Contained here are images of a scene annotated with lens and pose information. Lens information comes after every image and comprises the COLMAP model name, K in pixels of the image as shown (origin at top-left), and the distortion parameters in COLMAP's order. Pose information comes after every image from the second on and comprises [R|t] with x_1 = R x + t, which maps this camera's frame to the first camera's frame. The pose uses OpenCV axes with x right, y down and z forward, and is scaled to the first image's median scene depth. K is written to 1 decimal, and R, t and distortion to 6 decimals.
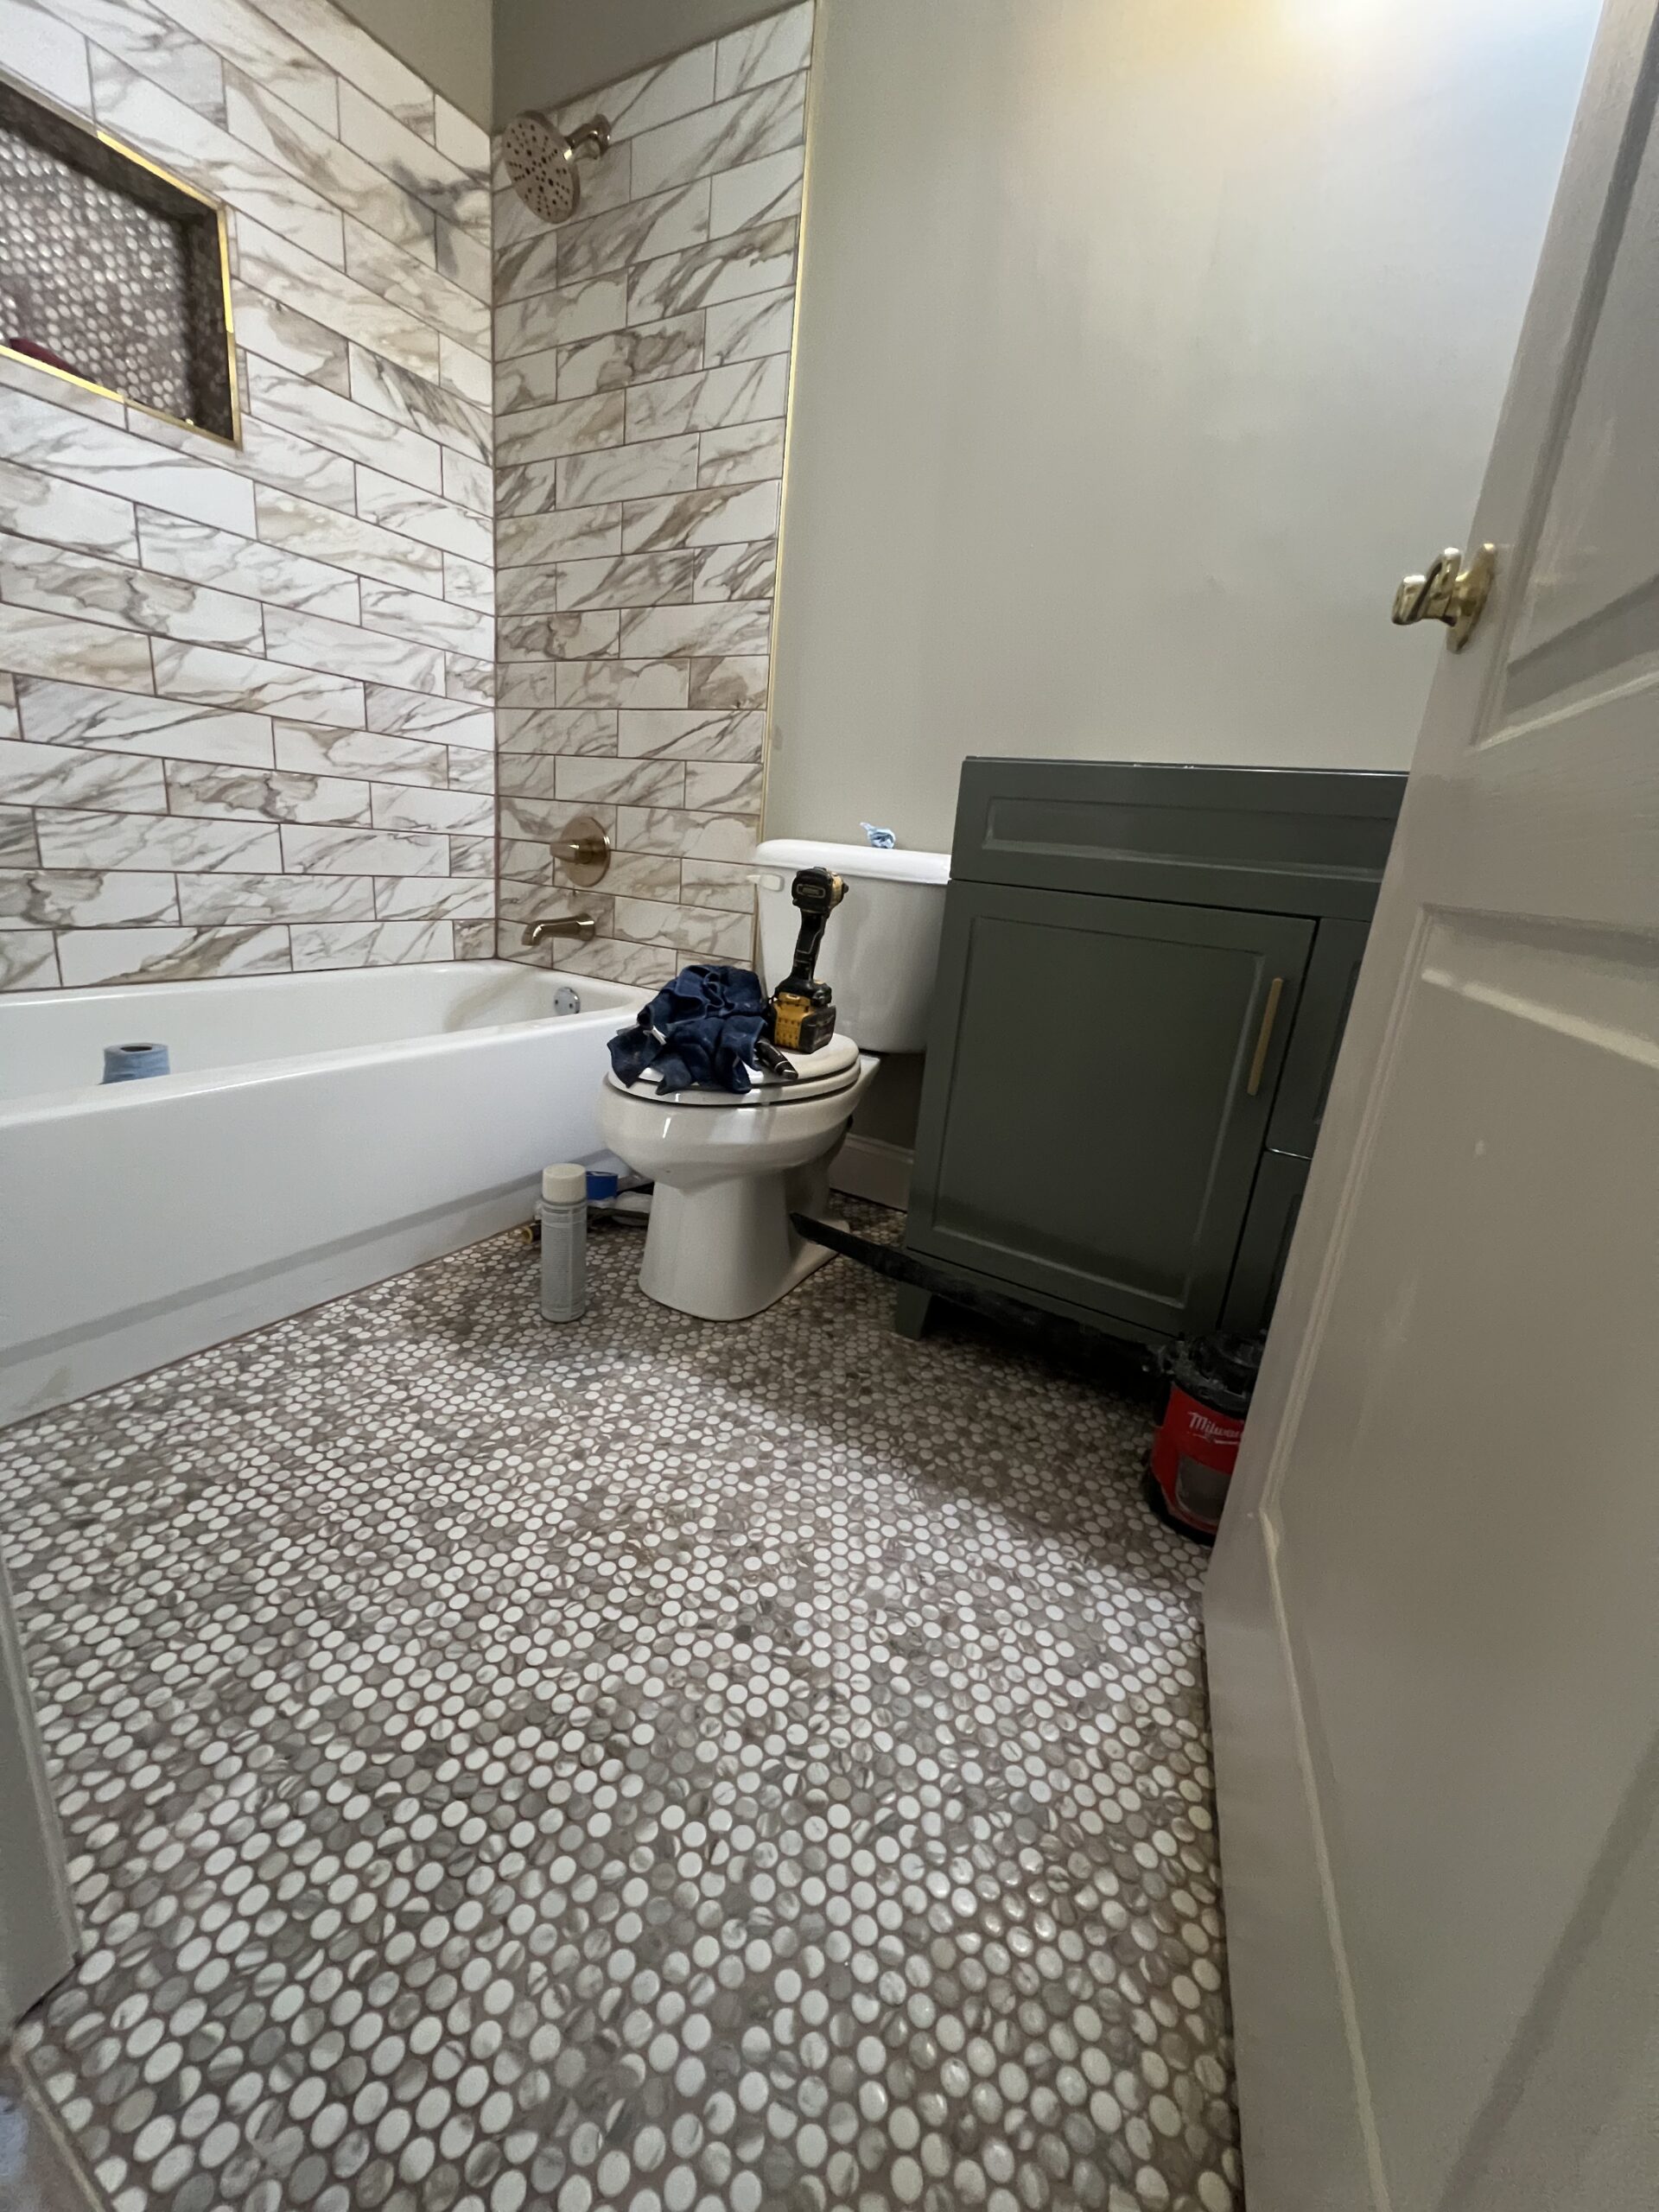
lens RADIAL K [[885.0, 0, 833.0], [0, 885.0, 1100.1], [0, 0, 1]] dist [0.000717, -0.000511]
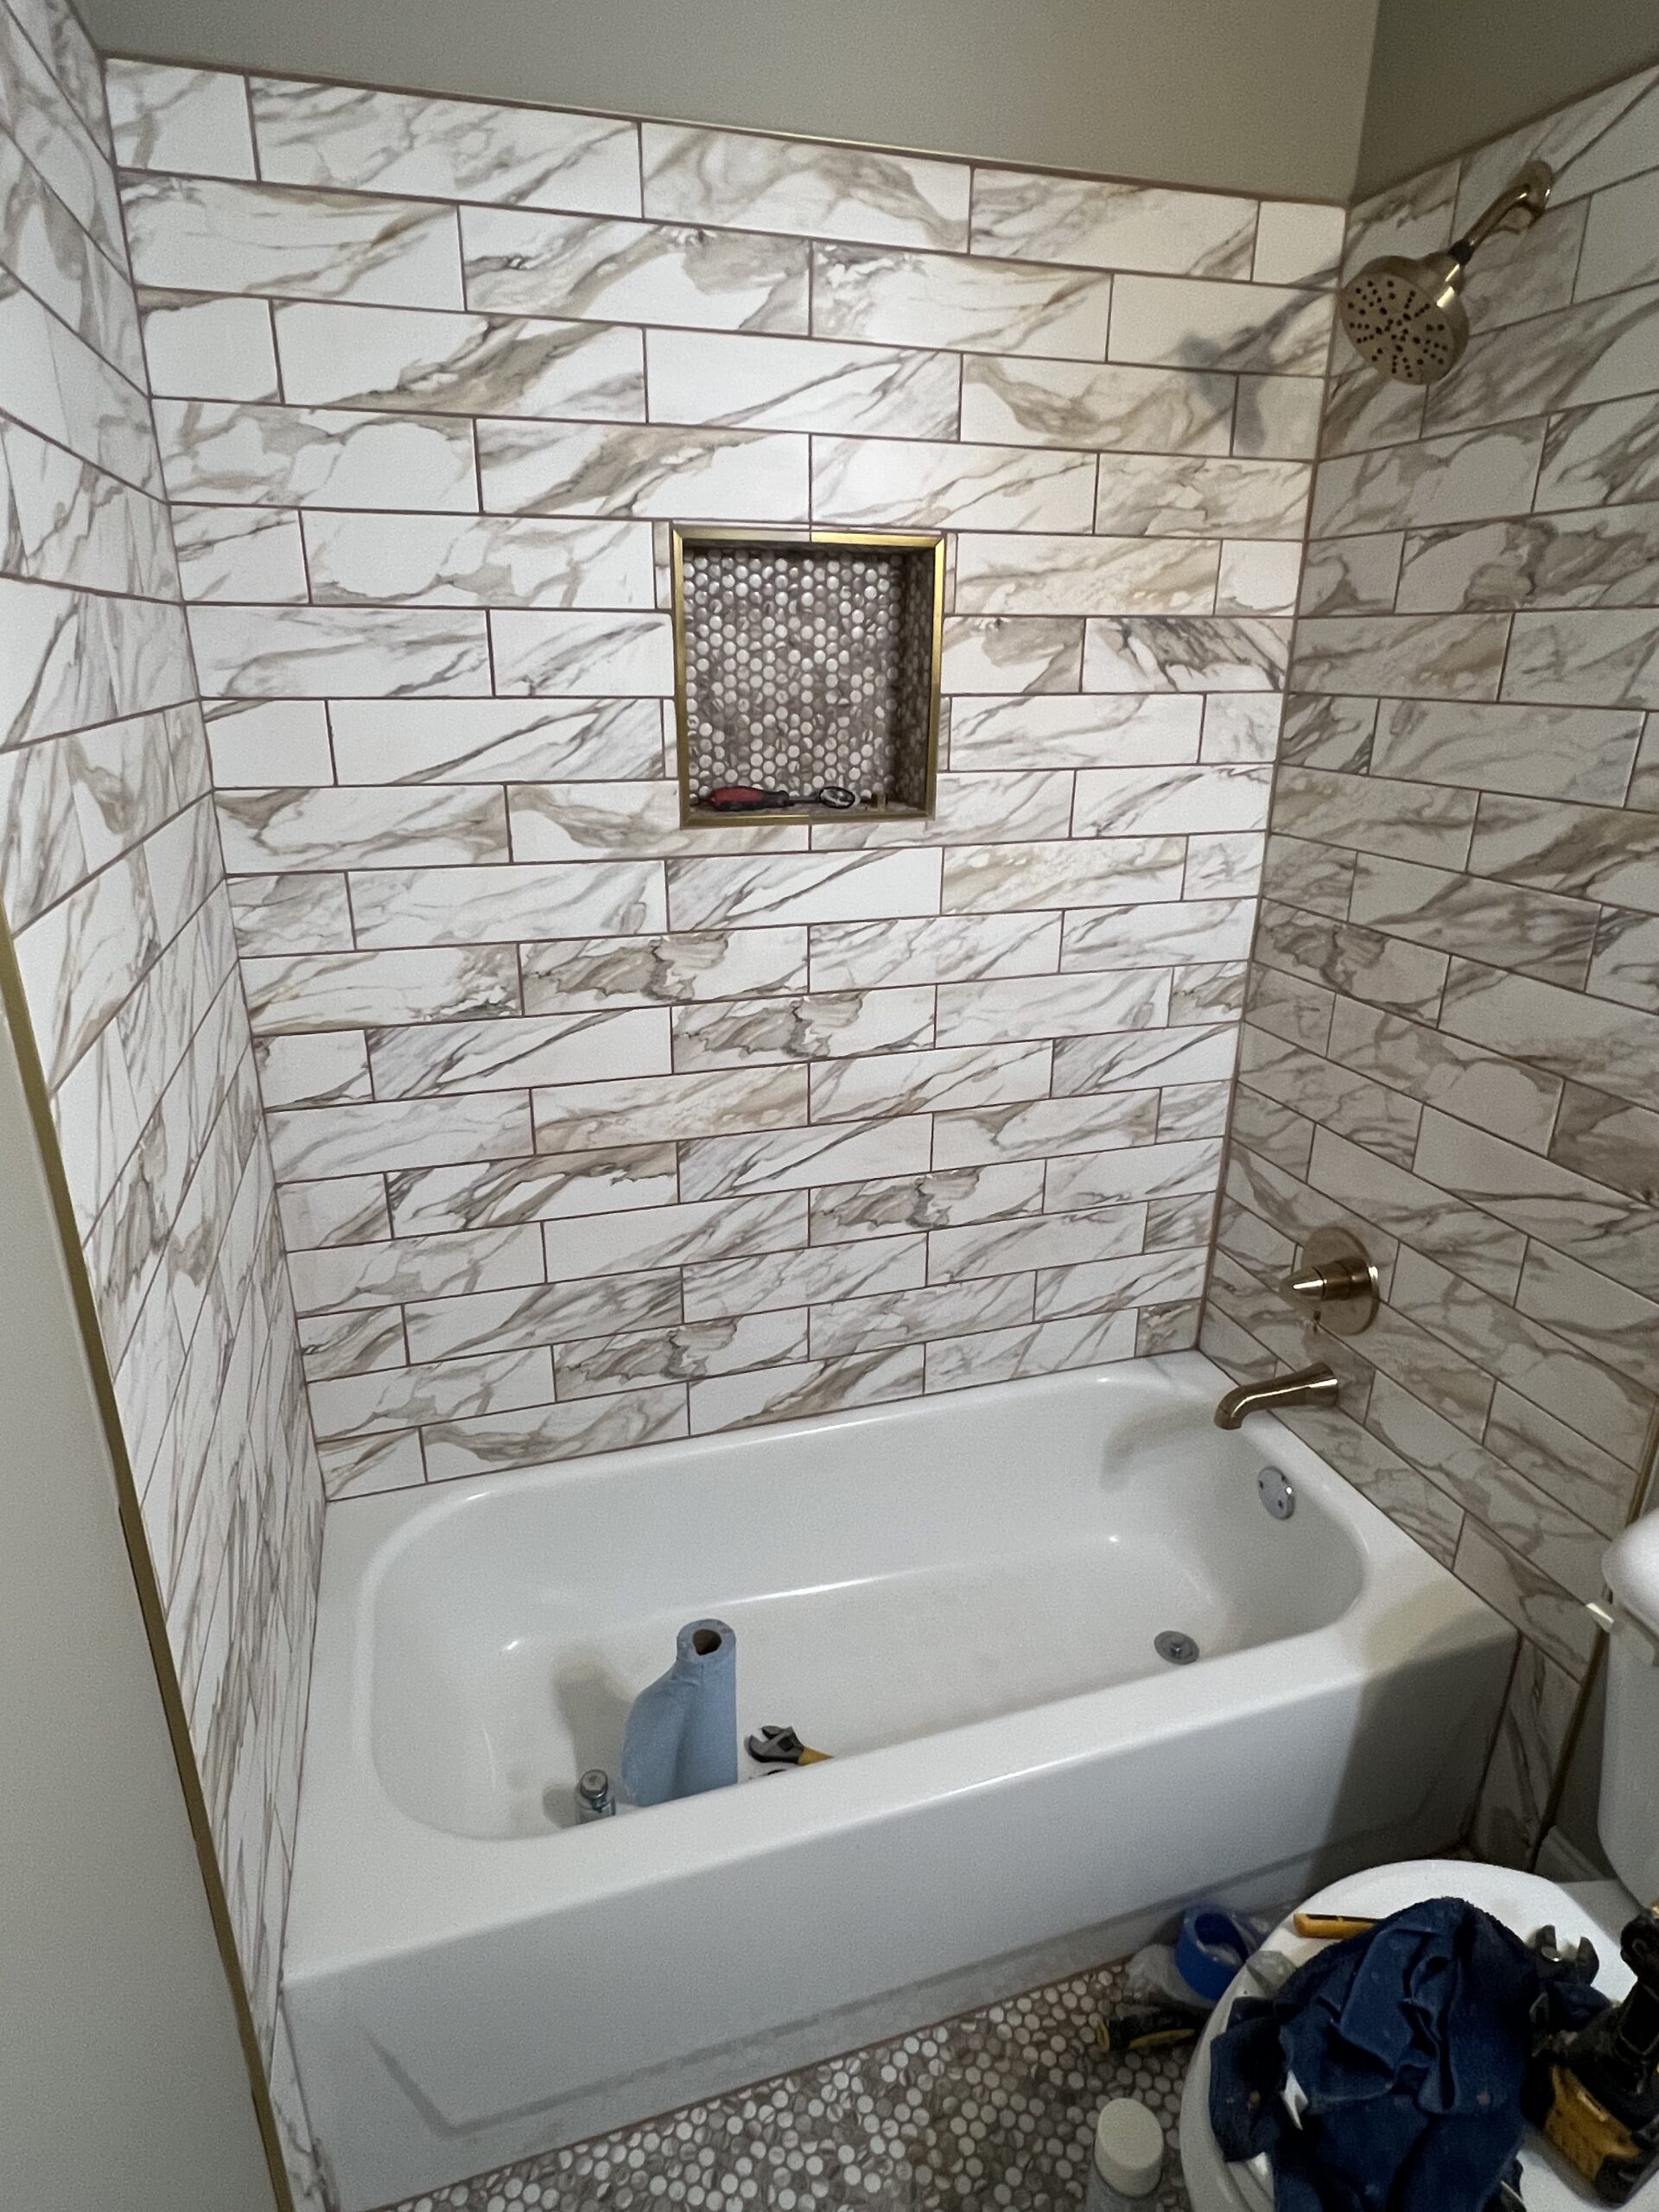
lens RADIAL K [[1236.0, 0, 824.7], [0, 1236.0, 1104.4], [0, 0, 1]] dist [0.002743, -0.003205]
pose [[0.738960, 0.148365, -0.657211, 0.008249], [-0.126360, 0.988663, 0.081111, -0.601843], [0.661794, 0.023107, 0.749330, 0.145222]]
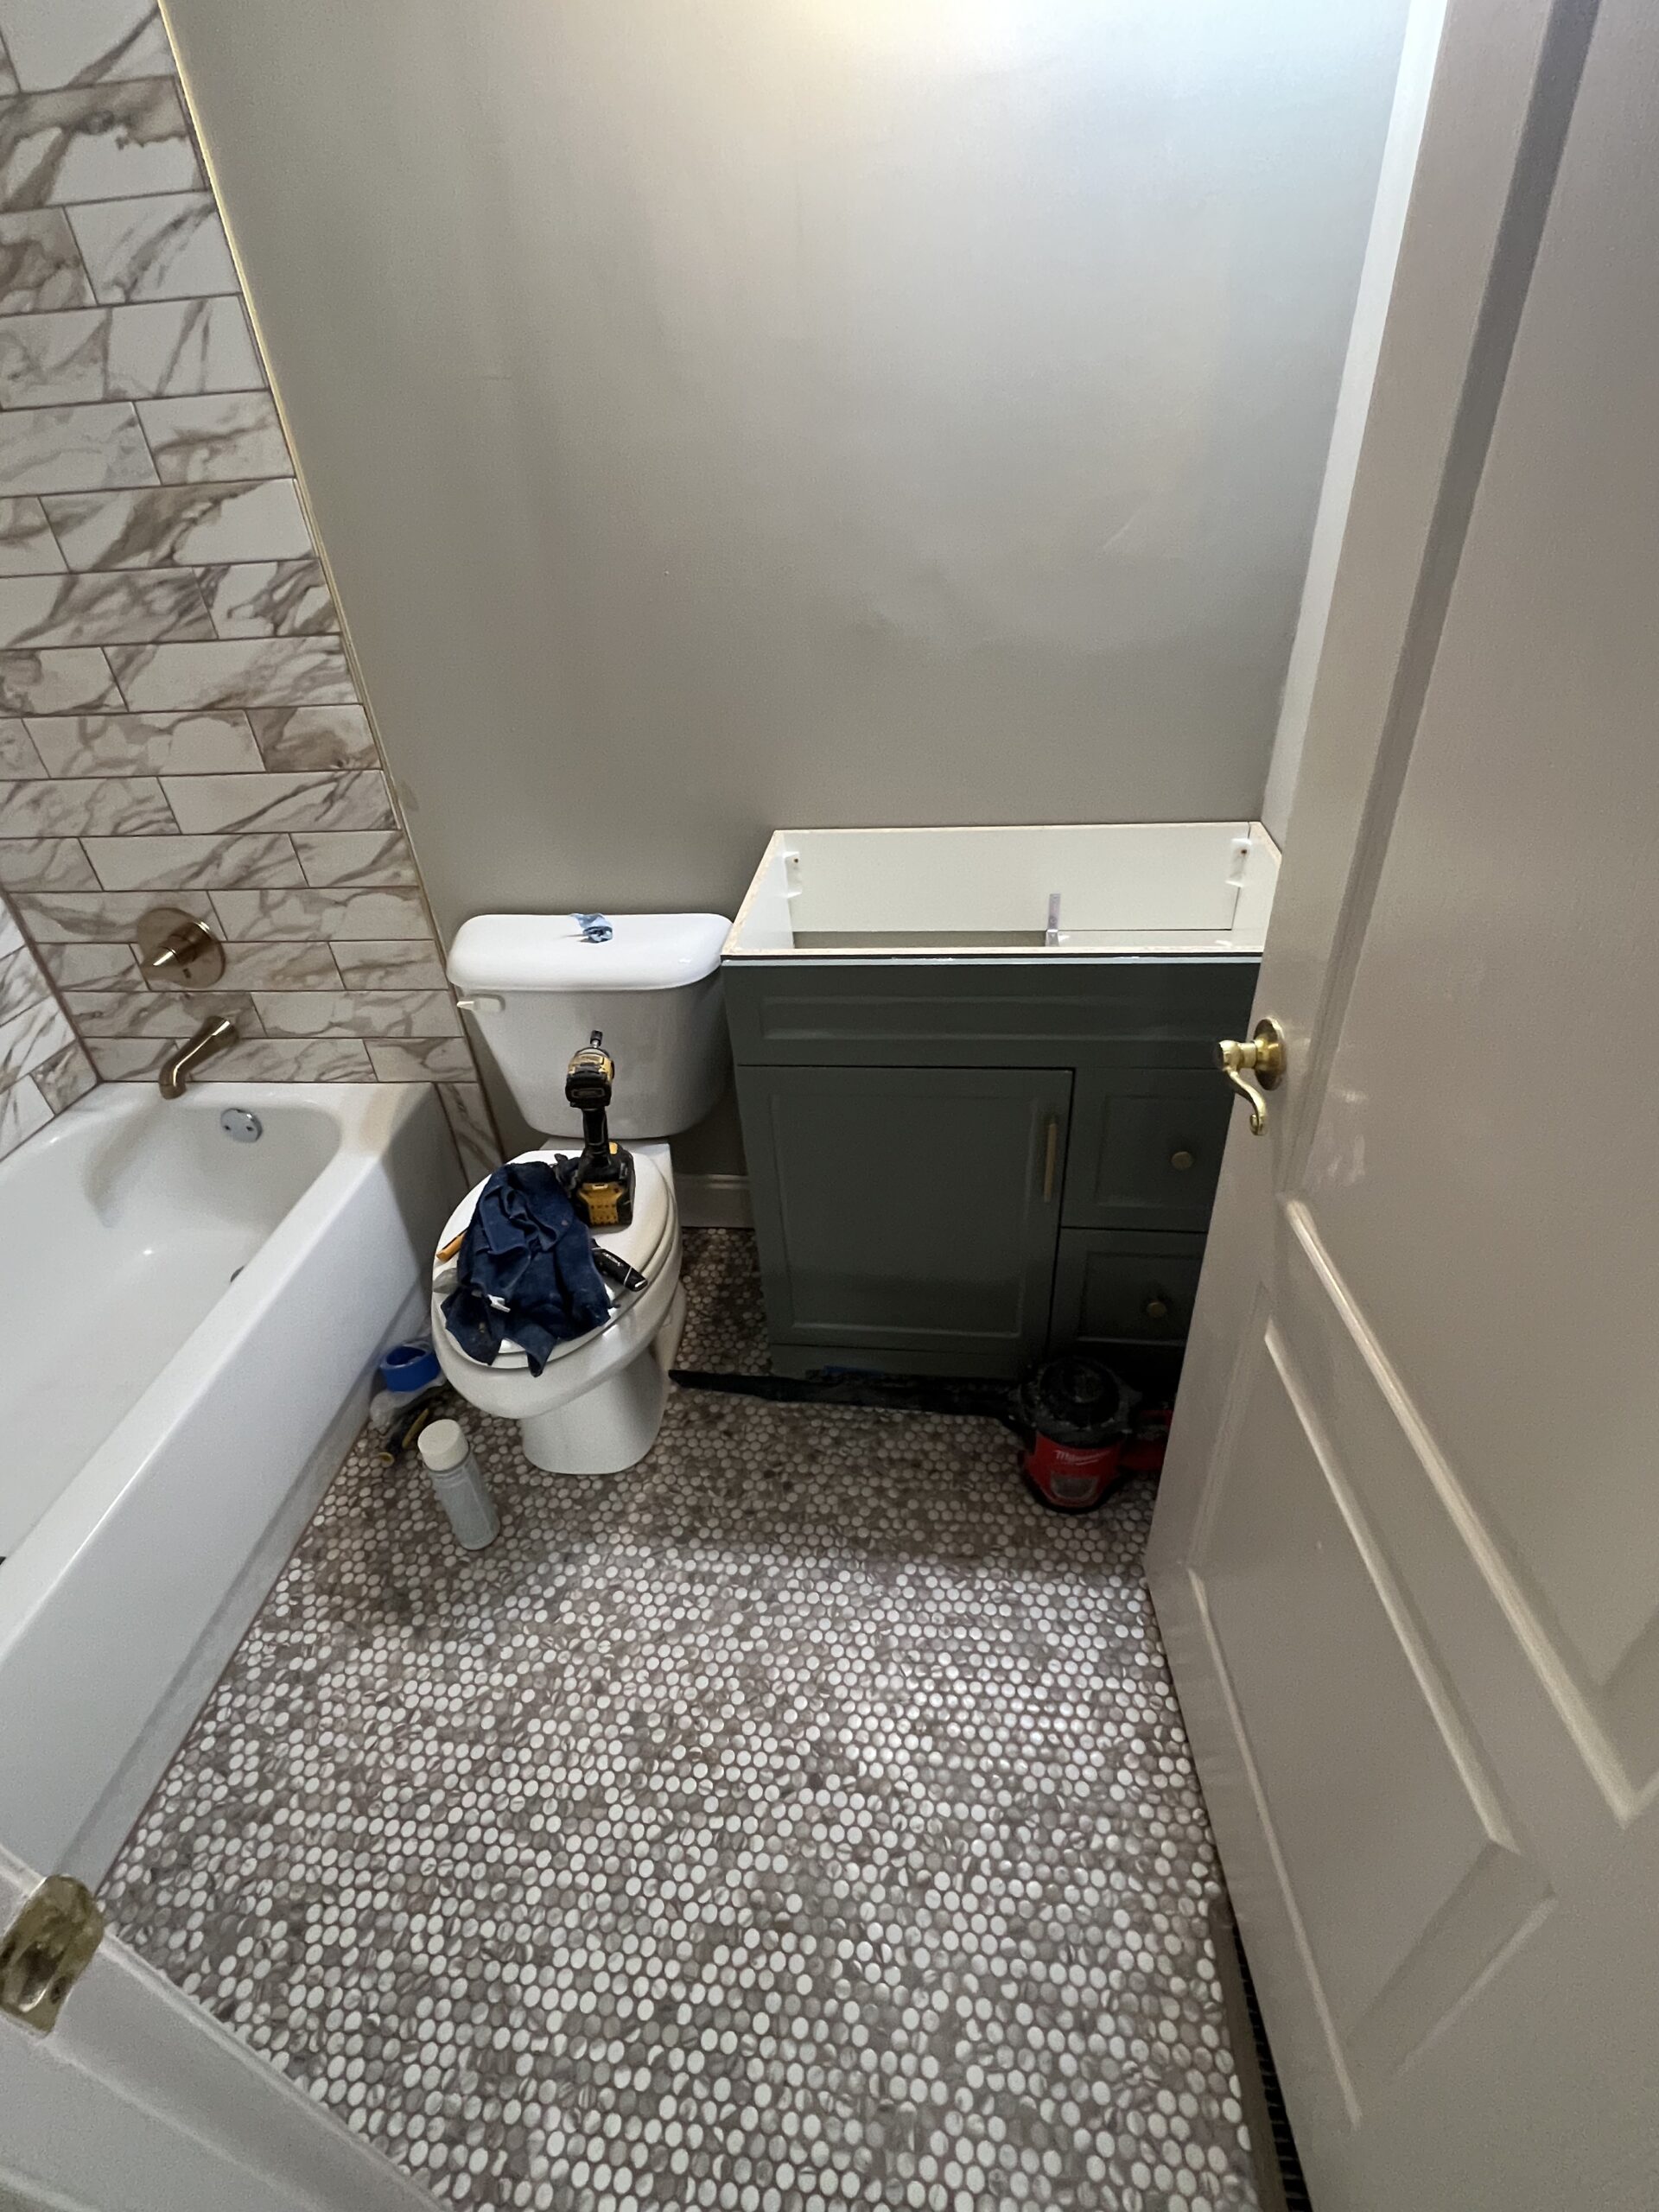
lens RADIAL K [[1046.5, 0, 830.6], [0, 1046.5, 1103.4], [0, 0, 1]] dist [-0.001276, -0.000061]
pose [[0.901288, -0.351866, 0.252725, -0.066646], [0.254018, 0.901788, 0.349648, -0.469204], [-0.350934, -0.250937, 0.902151, -0.084210]]
